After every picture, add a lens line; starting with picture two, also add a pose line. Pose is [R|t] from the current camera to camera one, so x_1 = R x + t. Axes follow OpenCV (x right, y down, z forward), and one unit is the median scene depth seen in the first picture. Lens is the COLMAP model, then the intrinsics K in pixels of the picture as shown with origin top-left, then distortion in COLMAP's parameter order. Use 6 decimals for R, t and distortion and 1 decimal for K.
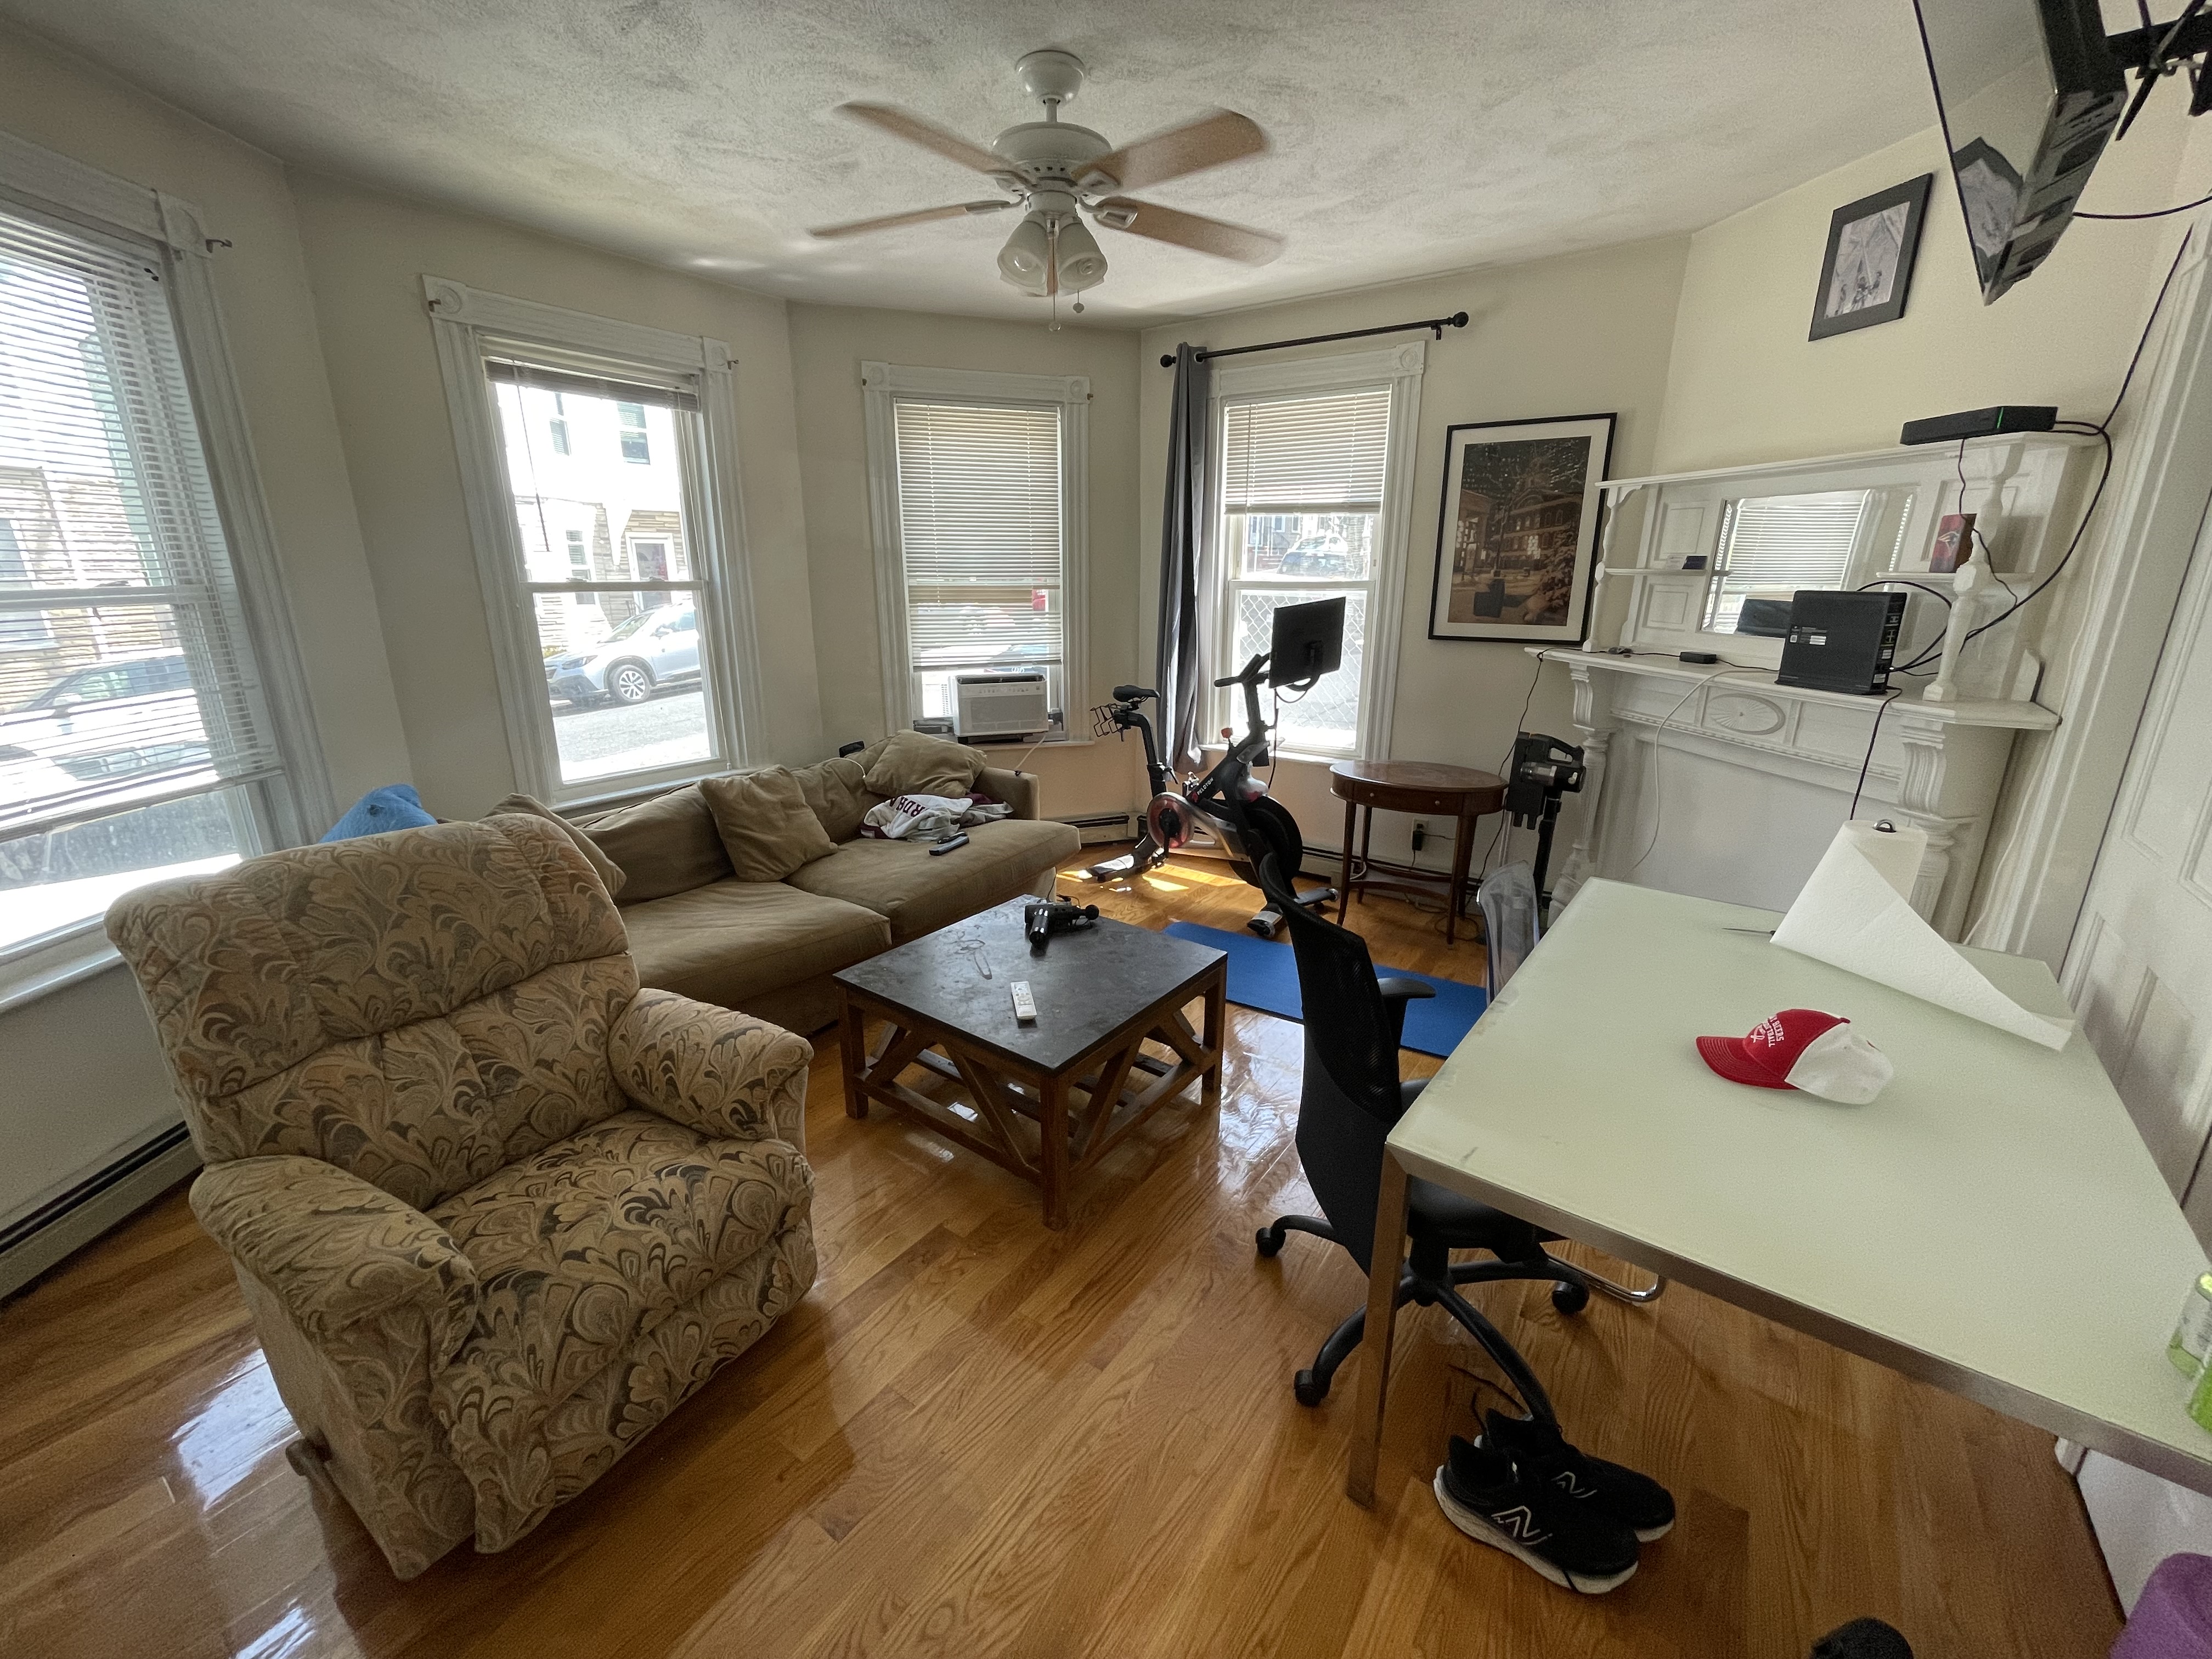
lens RADIAL K [[888.9, 0, 1105.0], [0, 888.9, 827.8], [0, 0, 1]] dist [-0.004177, -0.000320]
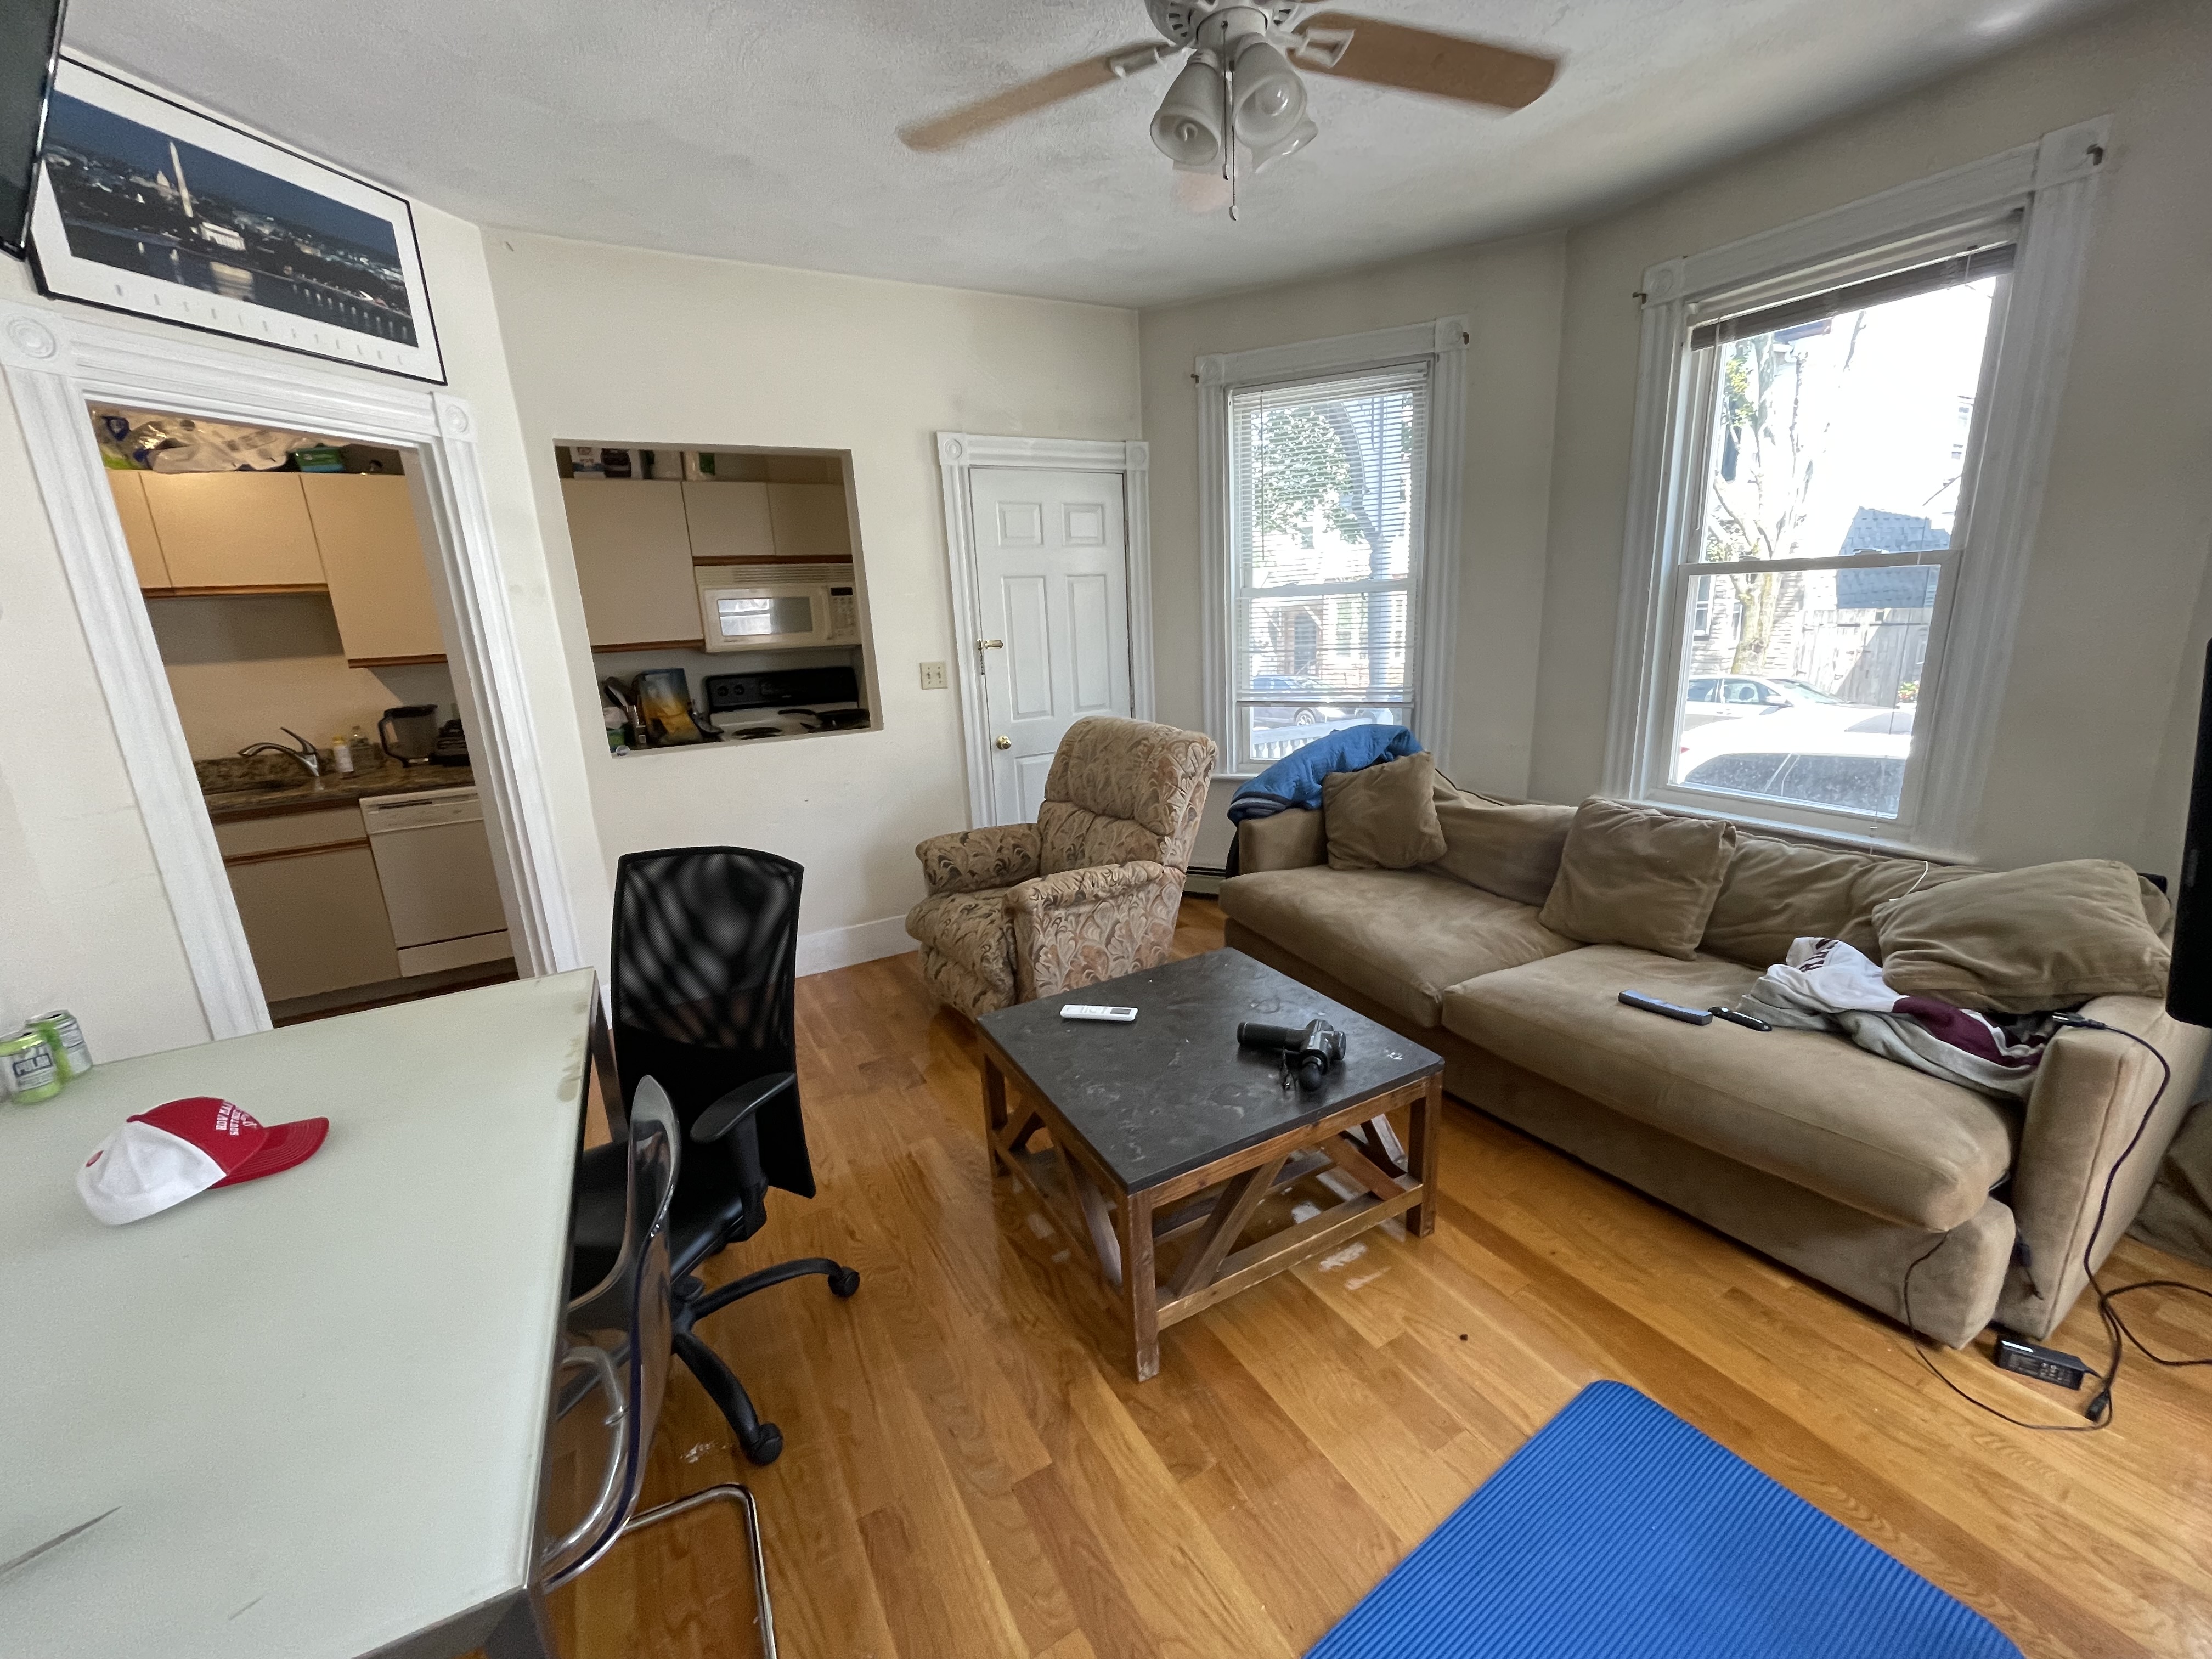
lens RADIAL K [[888.9, 0, 1103.3], [0, 888.9, 822.8], [0, 0, 1]] dist [-0.004177, -0.000320]
pose [[-0.411982, 0.244315, -0.877828, 0.705370], [-0.201993, 0.914927, 0.349439, -0.337247], [0.888521, 0.321278, -0.327584, 1.247644]]
